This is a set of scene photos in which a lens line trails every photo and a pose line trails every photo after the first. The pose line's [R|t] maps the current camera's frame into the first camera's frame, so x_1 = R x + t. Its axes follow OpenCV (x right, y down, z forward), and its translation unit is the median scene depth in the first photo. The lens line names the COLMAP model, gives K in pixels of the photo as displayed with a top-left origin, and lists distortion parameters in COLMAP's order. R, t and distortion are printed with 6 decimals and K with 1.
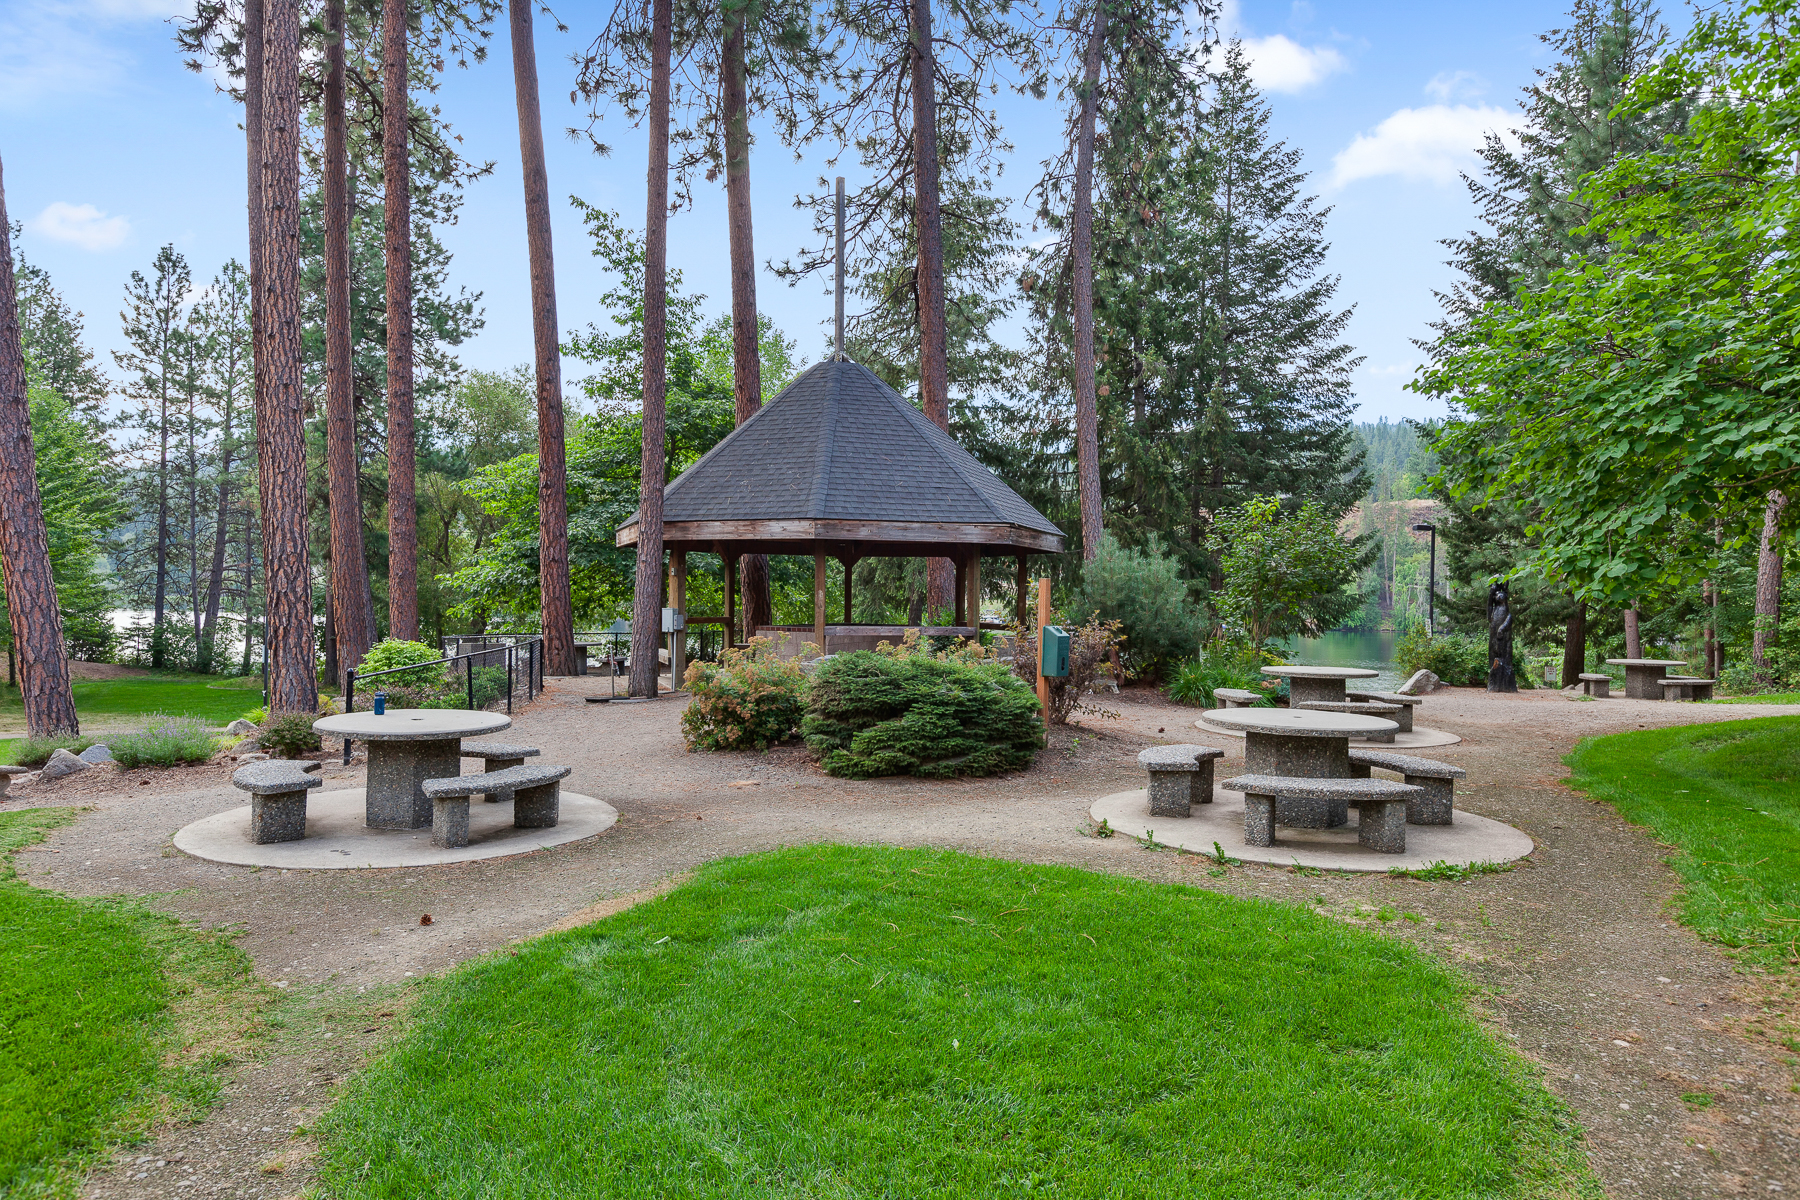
lens RADIAL K [[1172.0, 0, 895.5], [0, 1172.0, 602.3], [0, 0, 1]] dist [-0.006945, 0.000582]
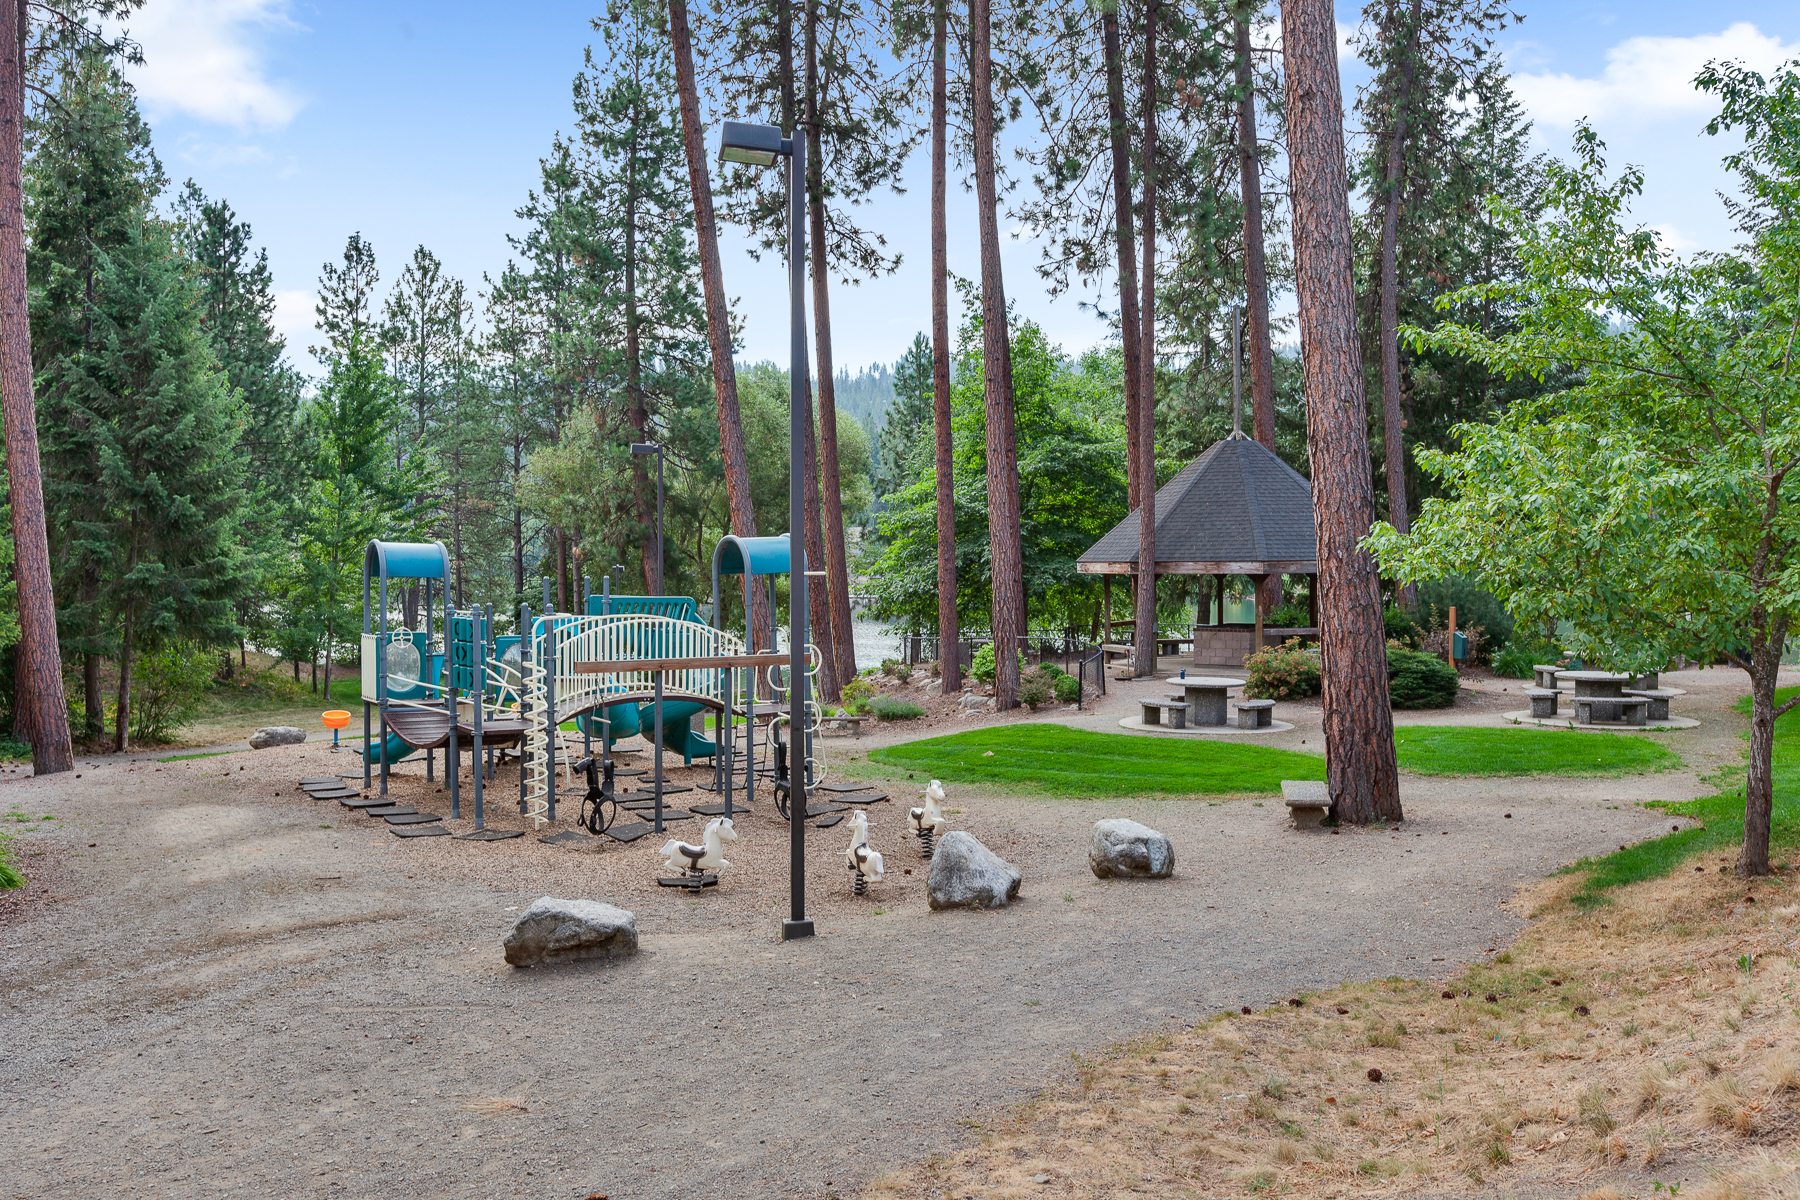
lens RADIAL K [[1482.4, 0, 904.1], [0, 1482.4, 604.2], [0, 0, 1]] dist [0.008215, -0.007147]
pose [[0.997201, -0.019049, -0.072304, -0.178187], [0.020596, 0.999573, 0.020713, -0.028299], [0.071879, -0.022144, 0.997168, -0.444817]]
